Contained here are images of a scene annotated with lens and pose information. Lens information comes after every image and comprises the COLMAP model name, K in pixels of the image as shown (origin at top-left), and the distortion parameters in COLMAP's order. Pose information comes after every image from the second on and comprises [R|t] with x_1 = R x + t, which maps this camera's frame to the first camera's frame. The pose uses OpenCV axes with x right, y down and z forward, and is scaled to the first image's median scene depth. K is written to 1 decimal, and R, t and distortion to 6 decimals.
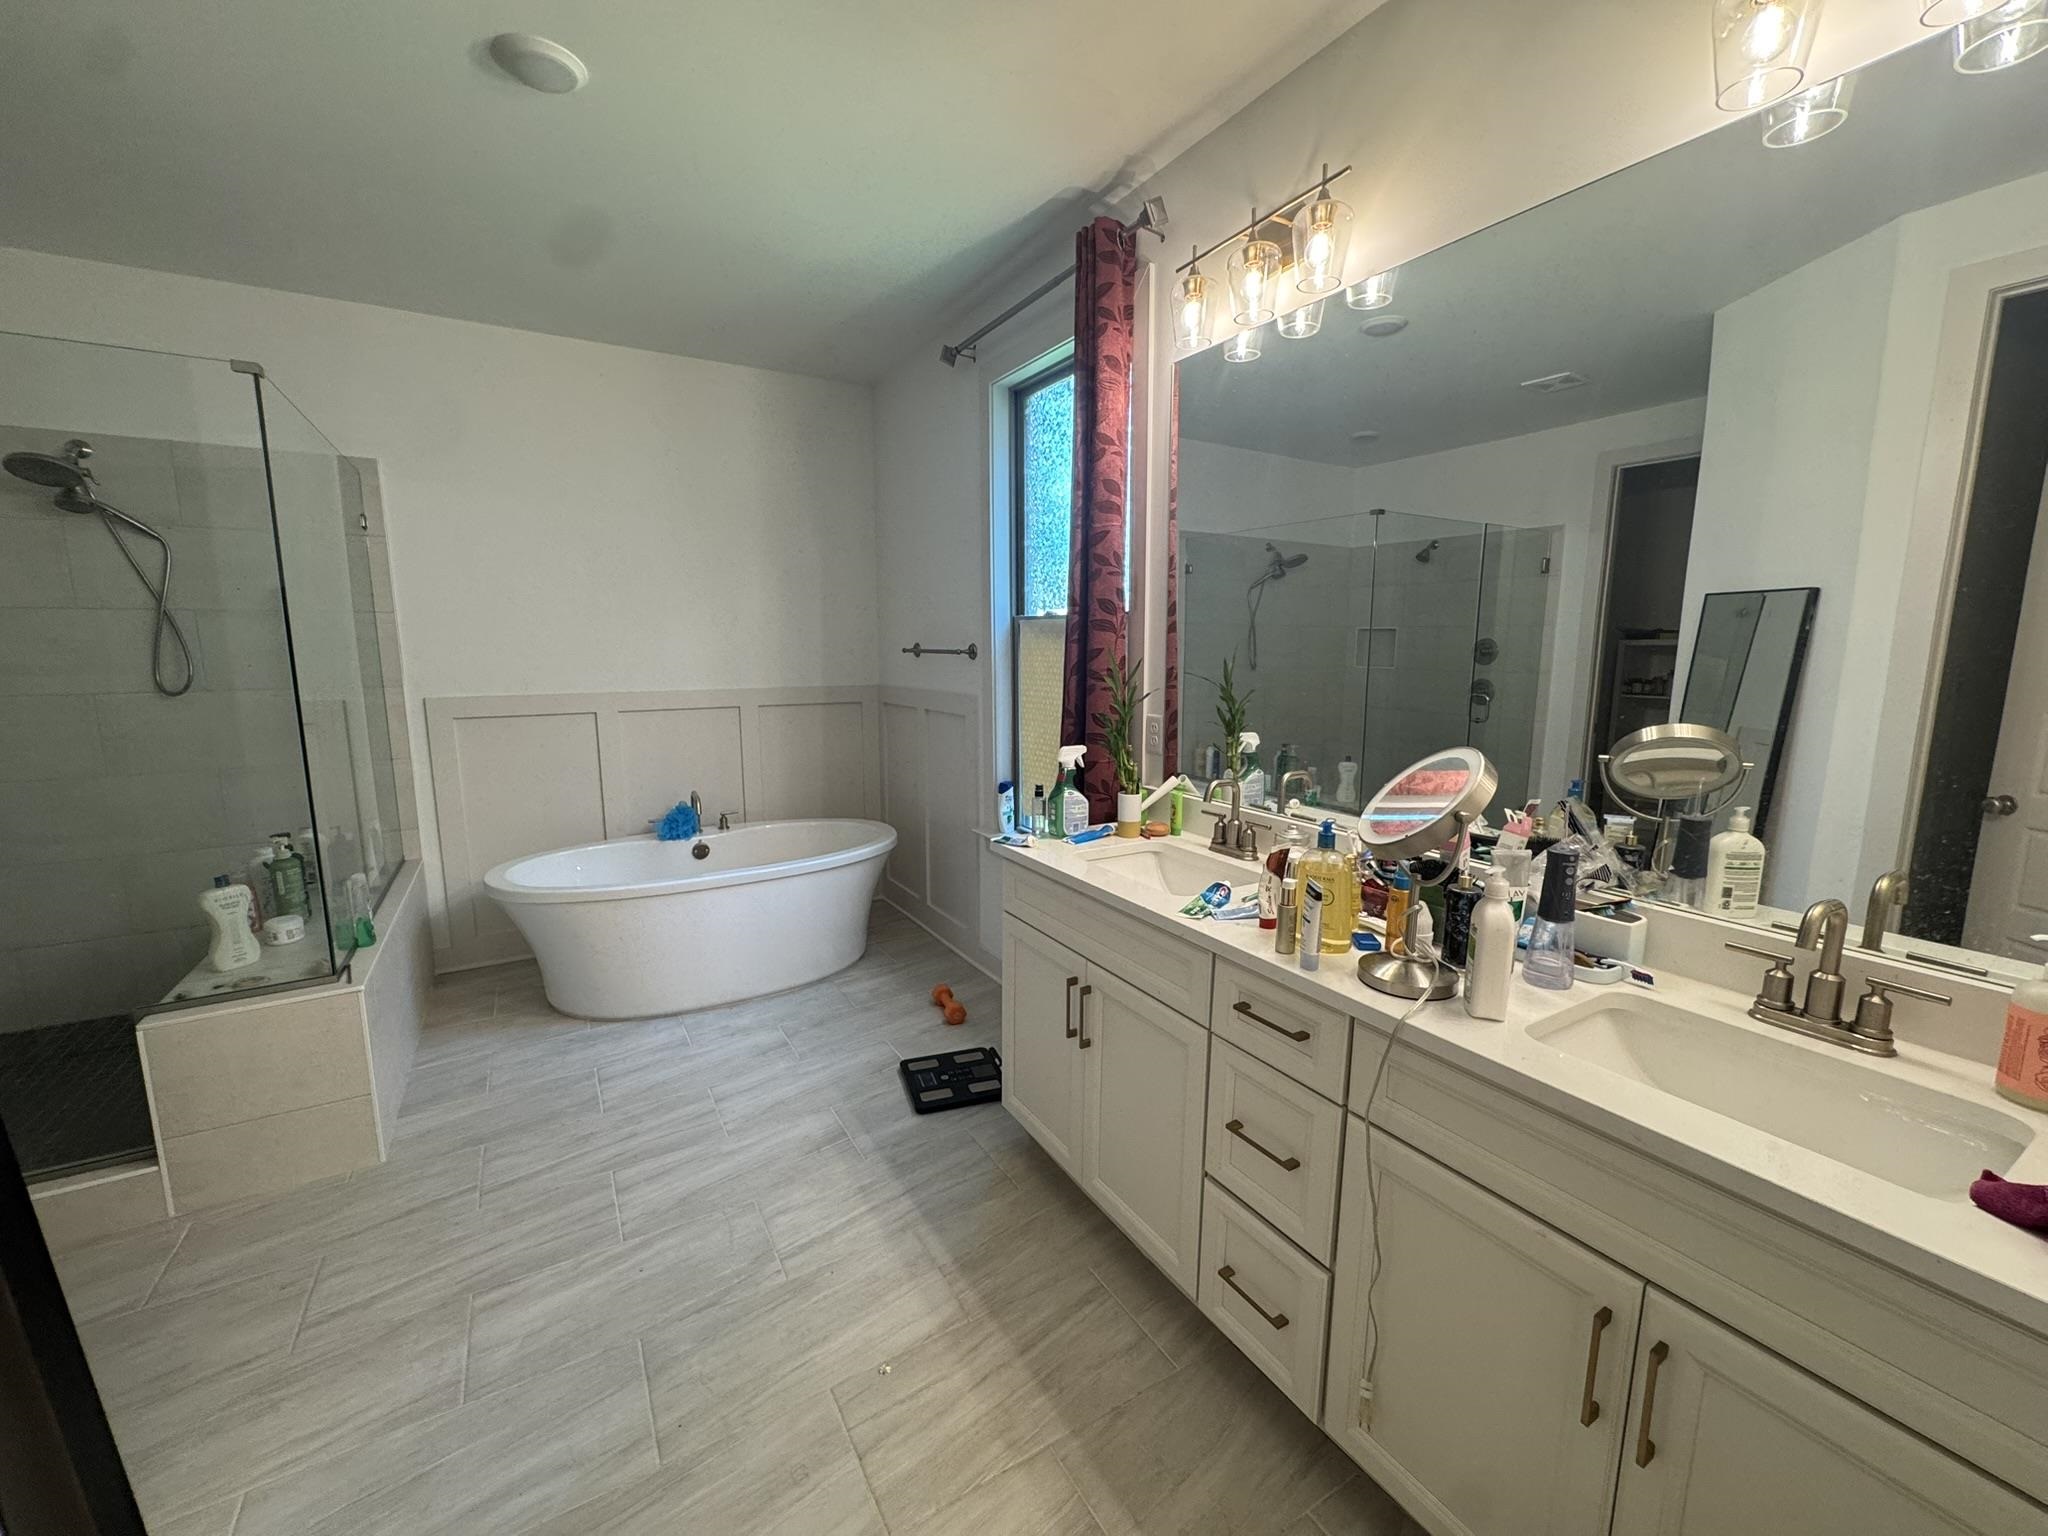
lens RADIAL K [[819.5, 0, 1023.3], [0, 819.5, 763.4], [0, 0, 1]] dist [-0.003197, -0.000577]
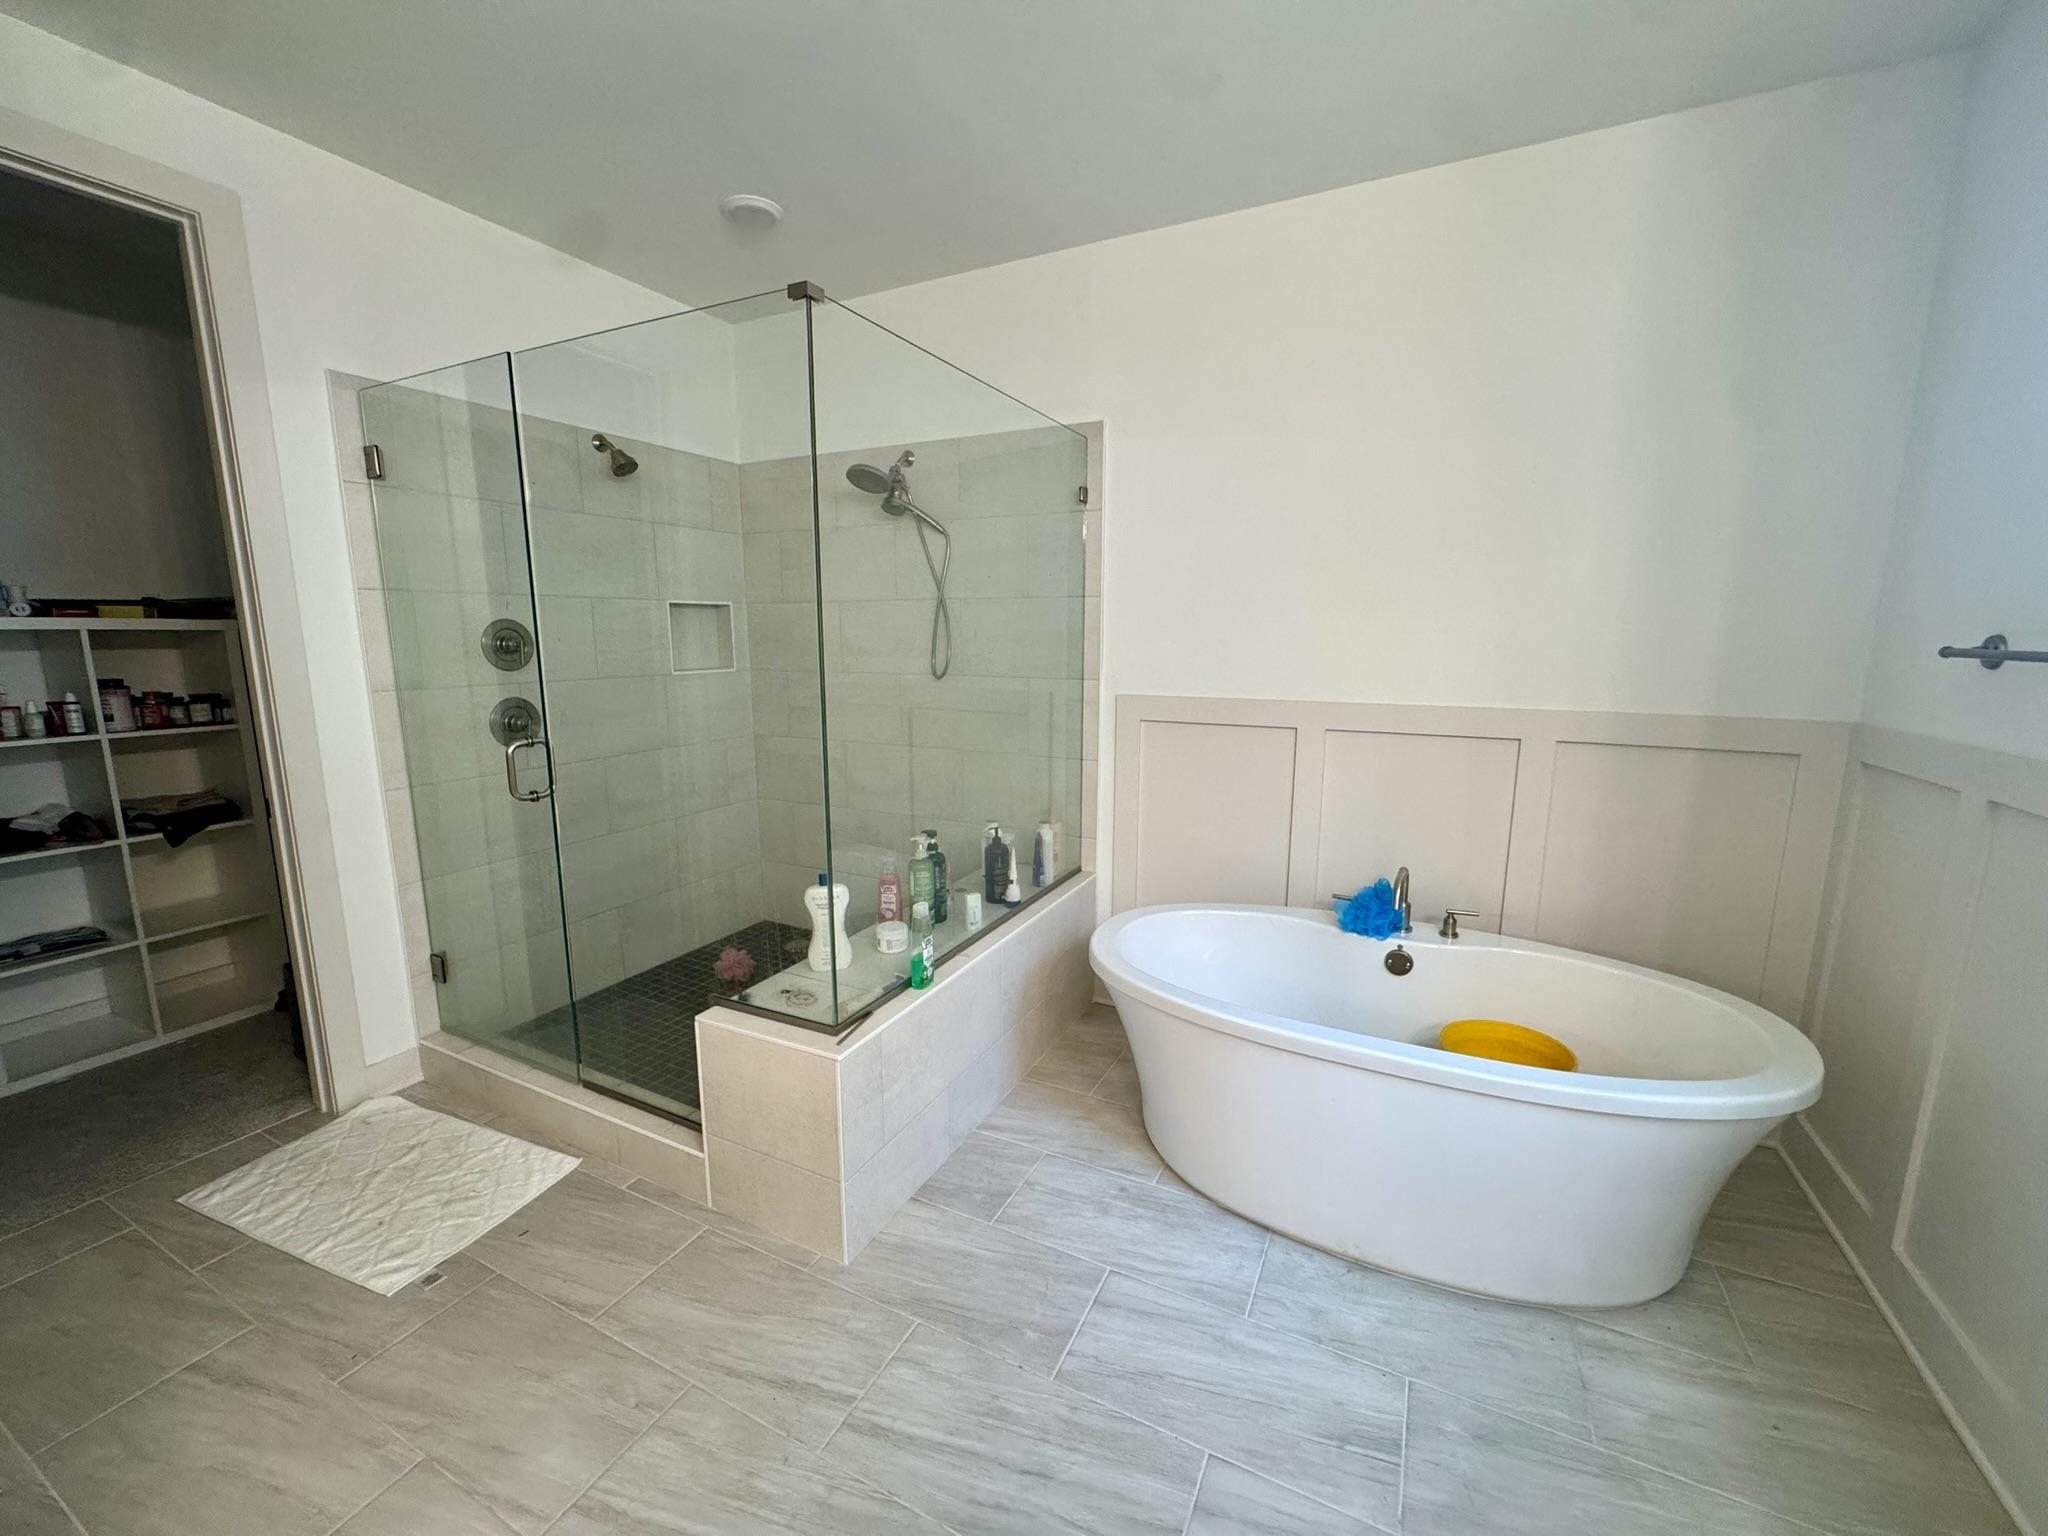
lens RADIAL K [[819.5, 0, 1024.8], [0, 819.5, 769.1], [0, 0, 1]] dist [-0.003197, -0.000577]
pose [[0.536899, 0.143354, -0.831378, -0.053387], [-0.125183, 0.988086, 0.089532, -0.071028], [0.834307, 0.056005, 0.548448, 0.473608]]
